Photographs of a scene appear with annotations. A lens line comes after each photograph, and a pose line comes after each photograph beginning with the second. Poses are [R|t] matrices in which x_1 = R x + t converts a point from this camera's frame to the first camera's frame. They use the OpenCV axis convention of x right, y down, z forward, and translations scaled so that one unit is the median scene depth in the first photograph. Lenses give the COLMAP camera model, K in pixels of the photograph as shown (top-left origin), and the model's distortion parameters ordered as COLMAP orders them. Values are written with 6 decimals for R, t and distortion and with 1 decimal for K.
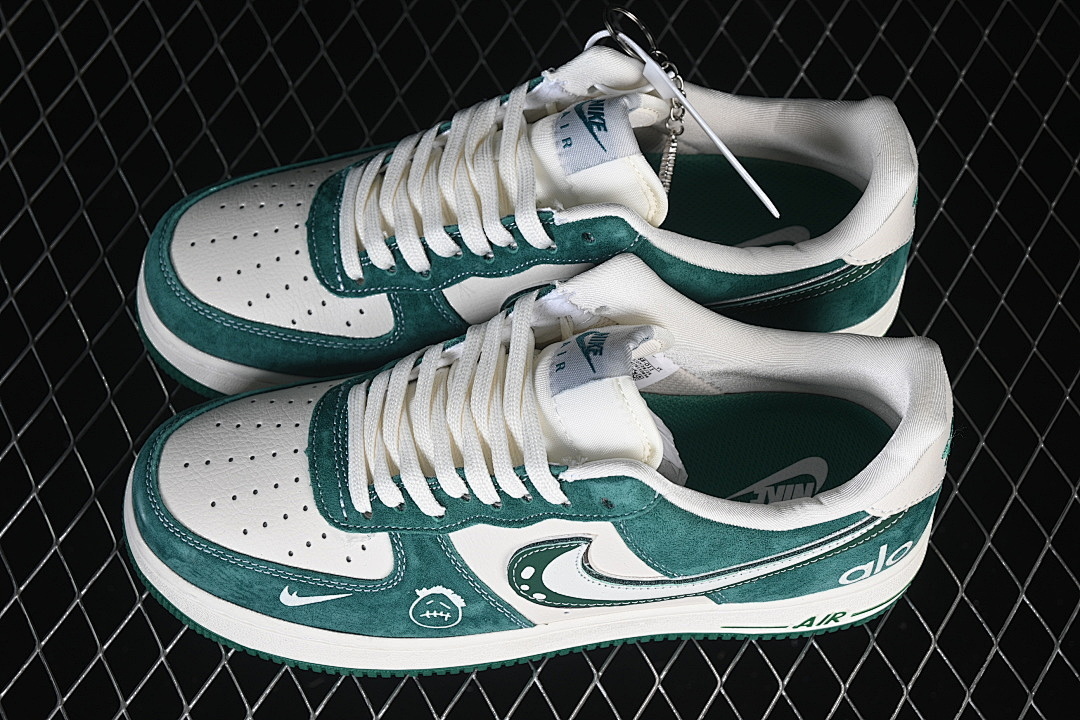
lens RADIAL K [[2334.8, 0, 539.7], [0, 2334.8, 359.8], [0, 0, 1]] dist [-0.129073, 0.000000]
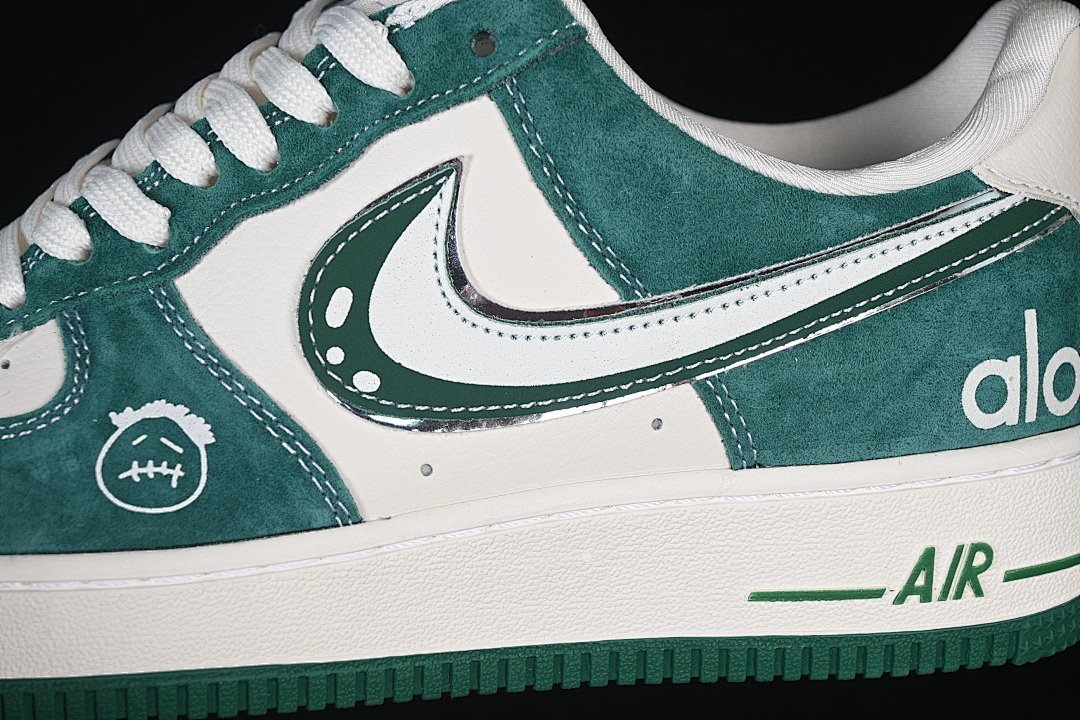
lens RADIAL K [[2334.8, 0, 540.4], [0, 2334.8, 360.0], [0, 0, 1]] dist [-0.129073, 0.000000]
pose [[0.992919, -0.047700, 0.108795, -0.016710], [0.113519, 0.650838, -0.750682, 0.463574], [-0.035000, 0.757717, 0.651644, 0.678777]]
